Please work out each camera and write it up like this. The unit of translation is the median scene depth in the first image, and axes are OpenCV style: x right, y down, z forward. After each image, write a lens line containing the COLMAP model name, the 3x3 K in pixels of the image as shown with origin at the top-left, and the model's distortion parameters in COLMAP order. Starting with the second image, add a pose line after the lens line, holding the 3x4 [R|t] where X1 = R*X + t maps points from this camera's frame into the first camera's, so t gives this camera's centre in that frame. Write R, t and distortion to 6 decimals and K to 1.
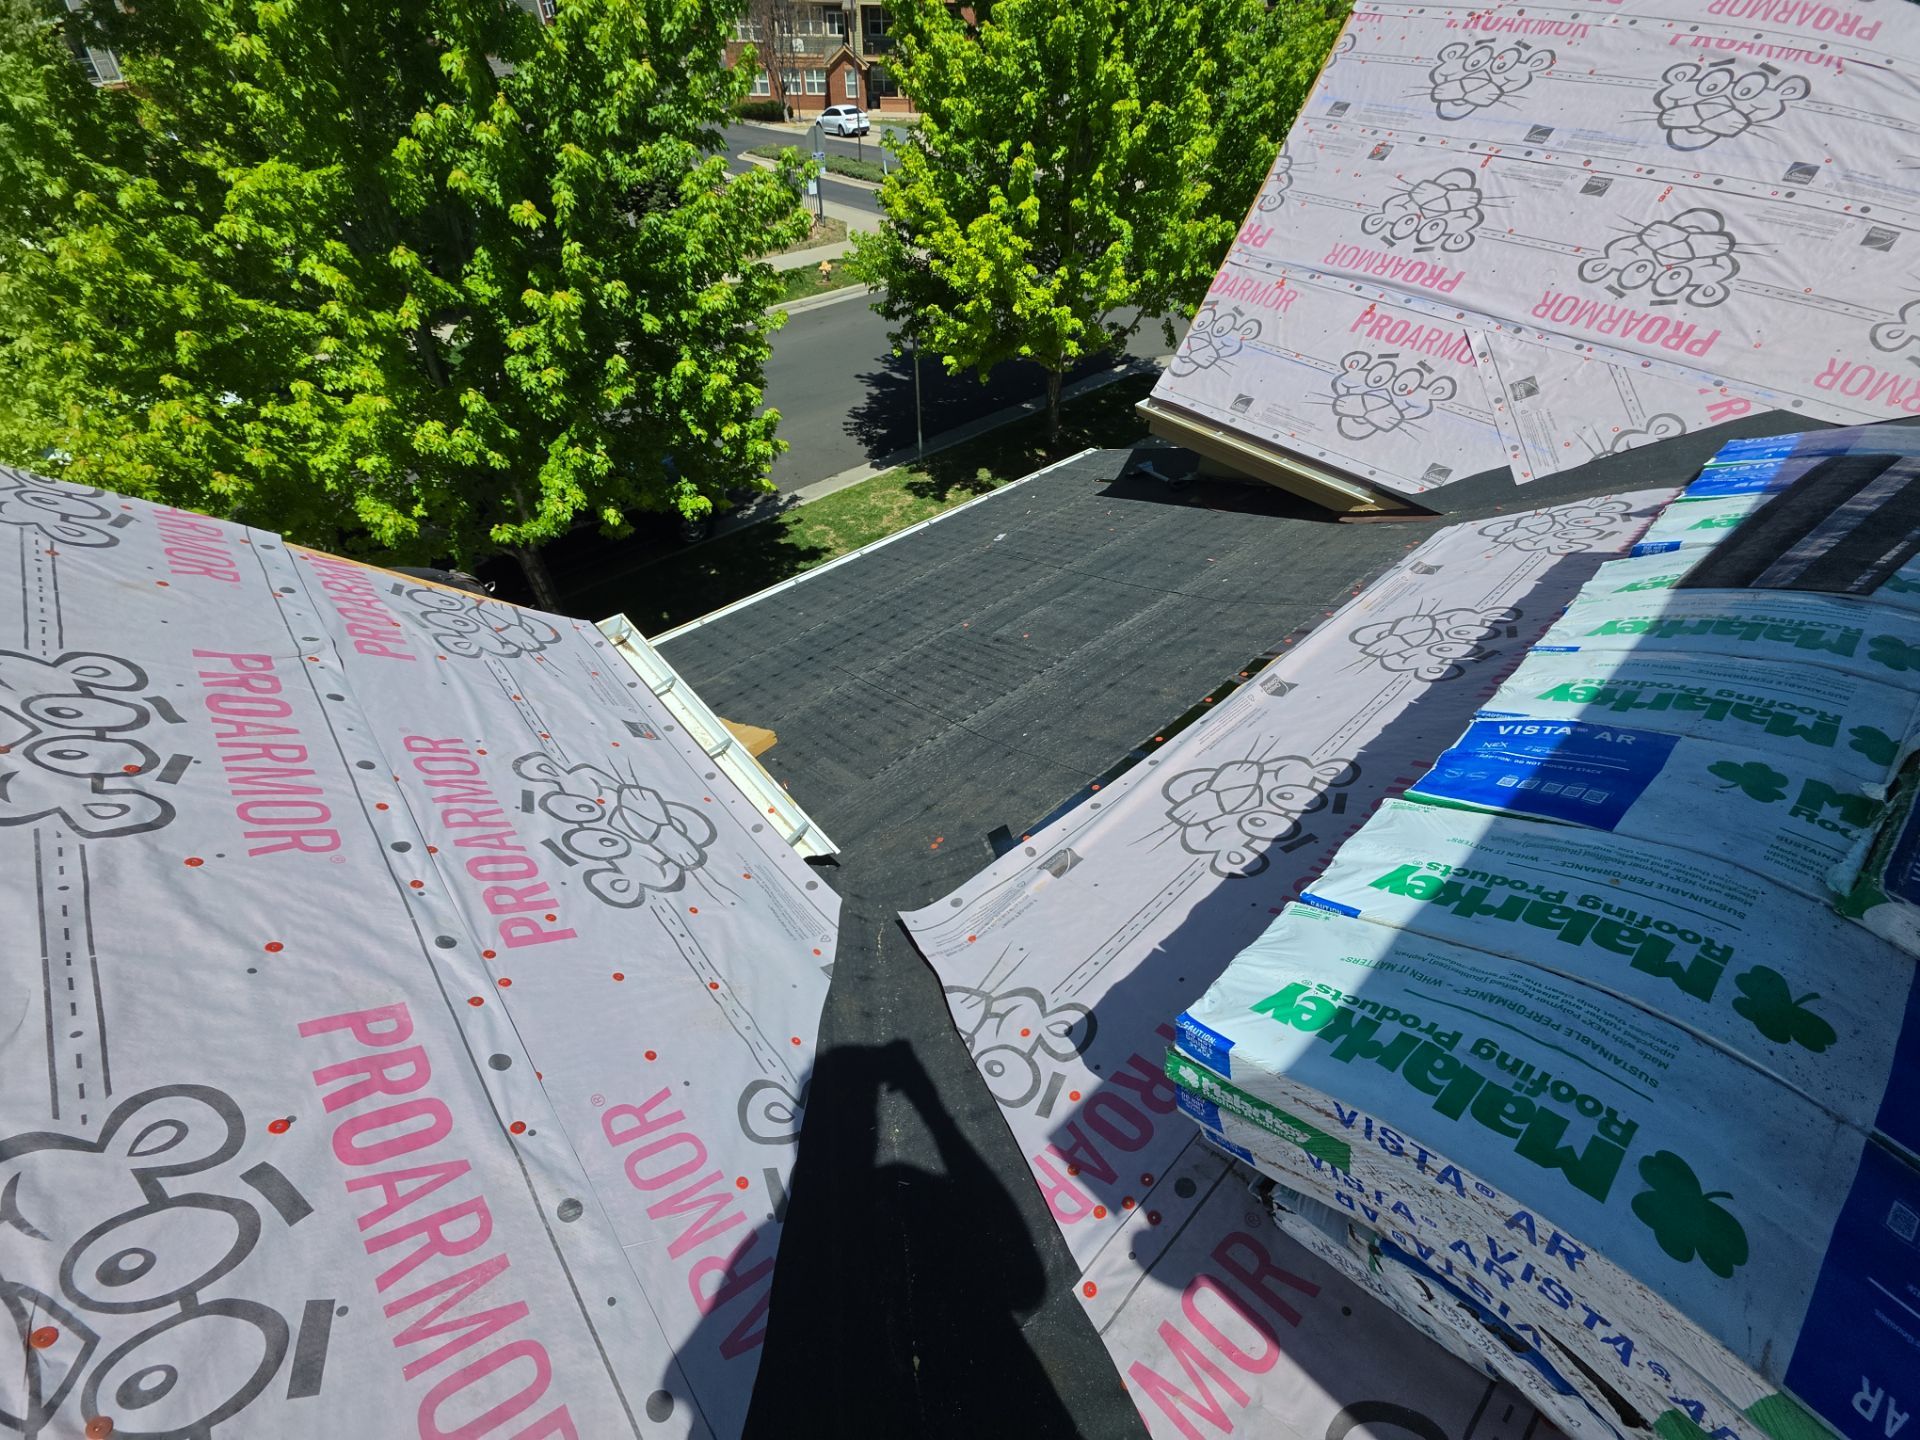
lens RADIAL K [[756.2, 0, 952.6], [0, 756.2, 711.0], [0, 0, 1]] dist [0.001798, -0.004144]
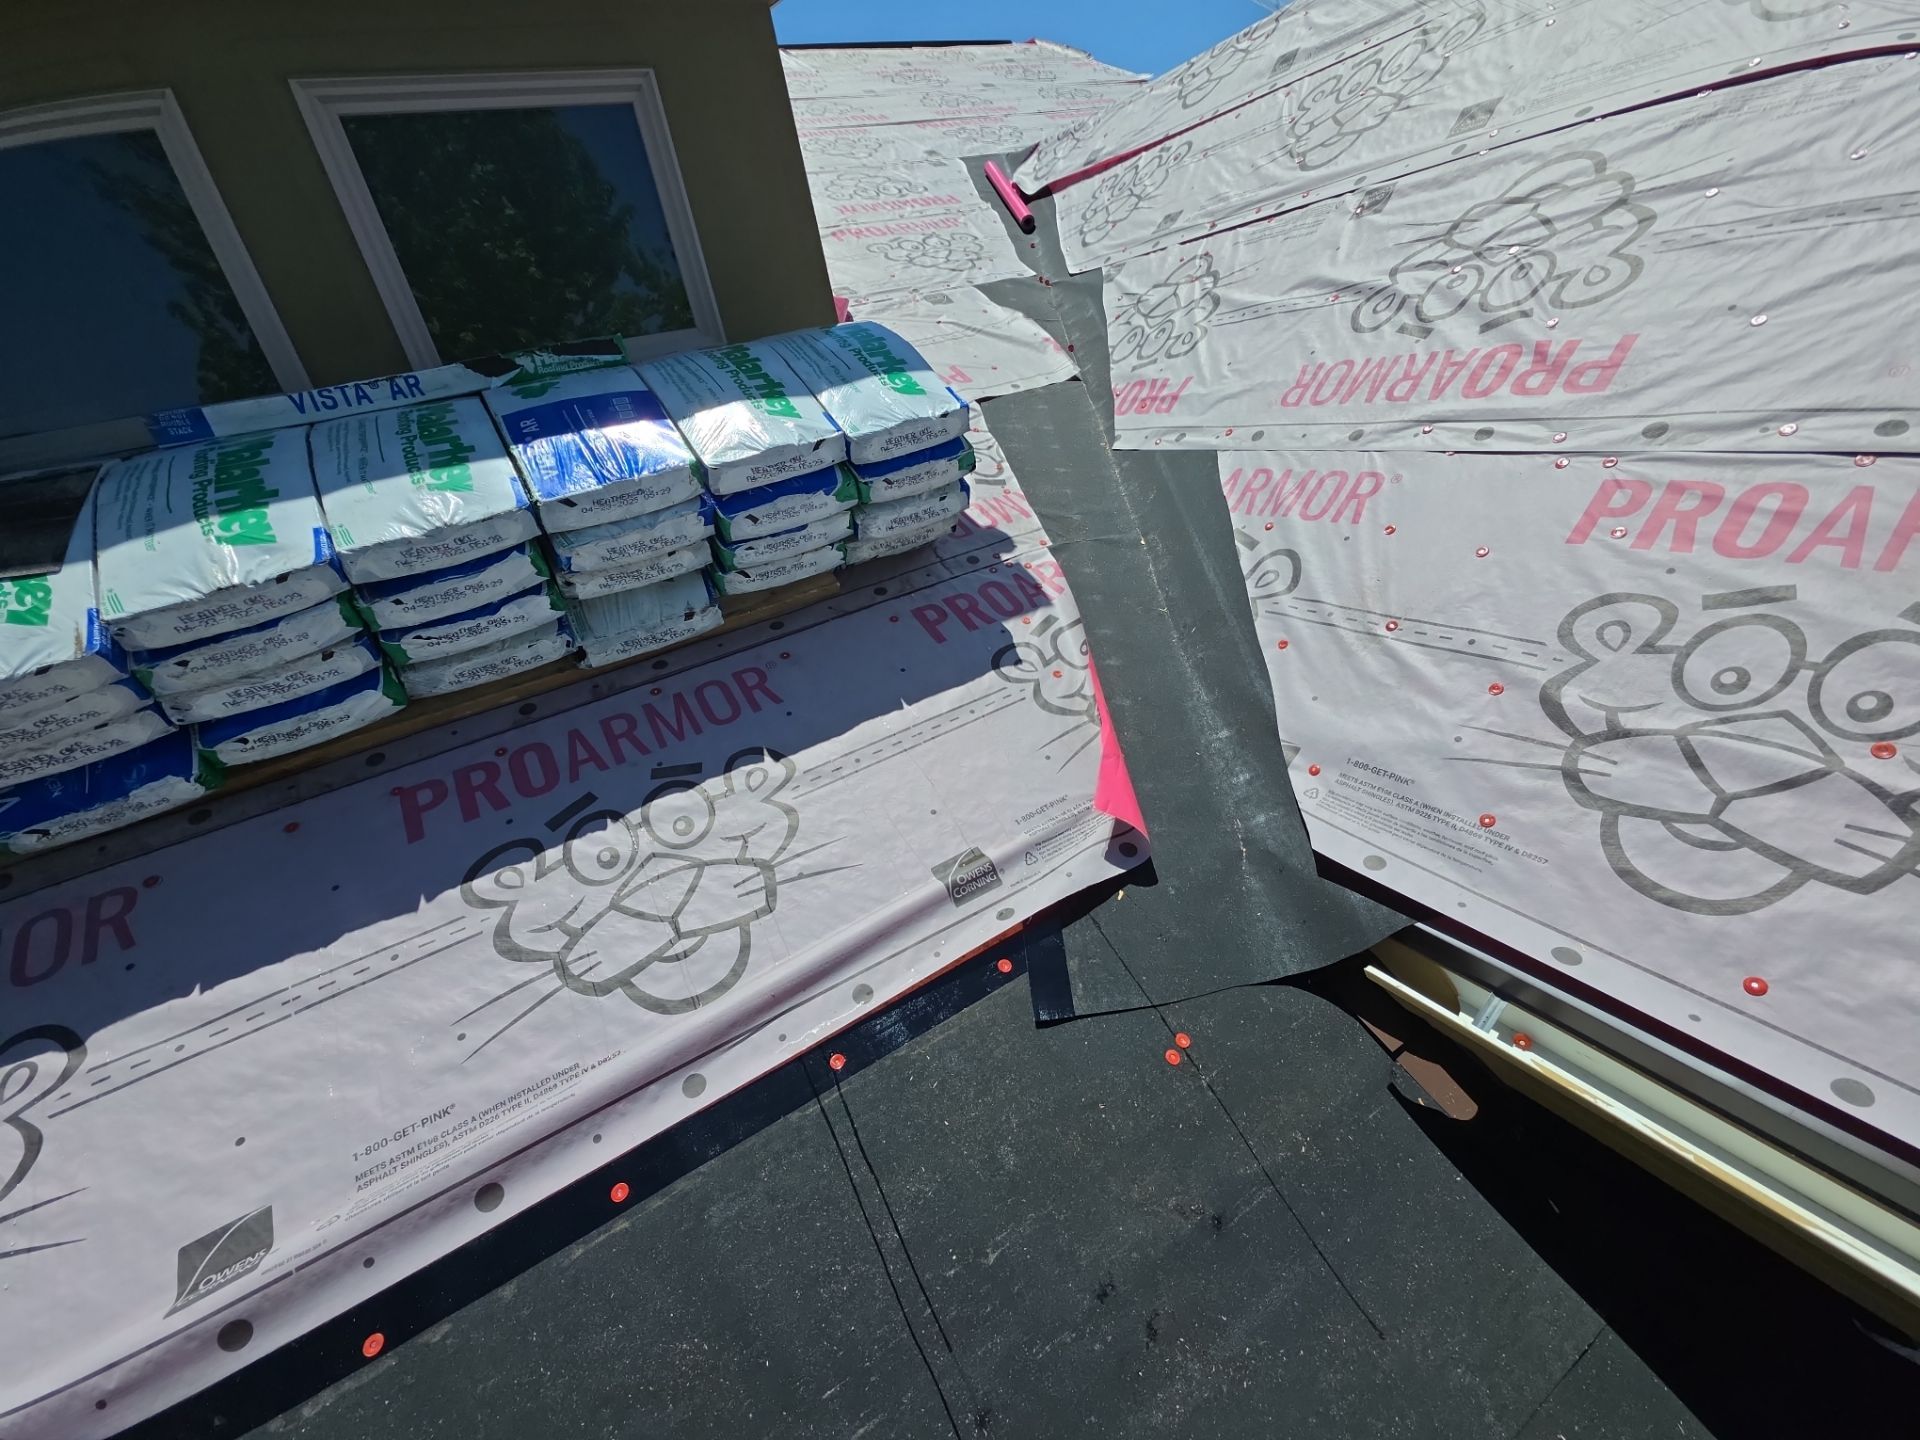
lens RADIAL K [[756.2, 0, 952.6], [0, 756.2, 711.0], [0, 0, 1]] dist [0.001798, -0.004144]
pose [[-0.970655, 0.048001, 0.235637, -0.011279], [0.239090, 0.297696, 0.924237, -0.653396], [-0.025784, 0.953453, -0.300437, 1.527522]]
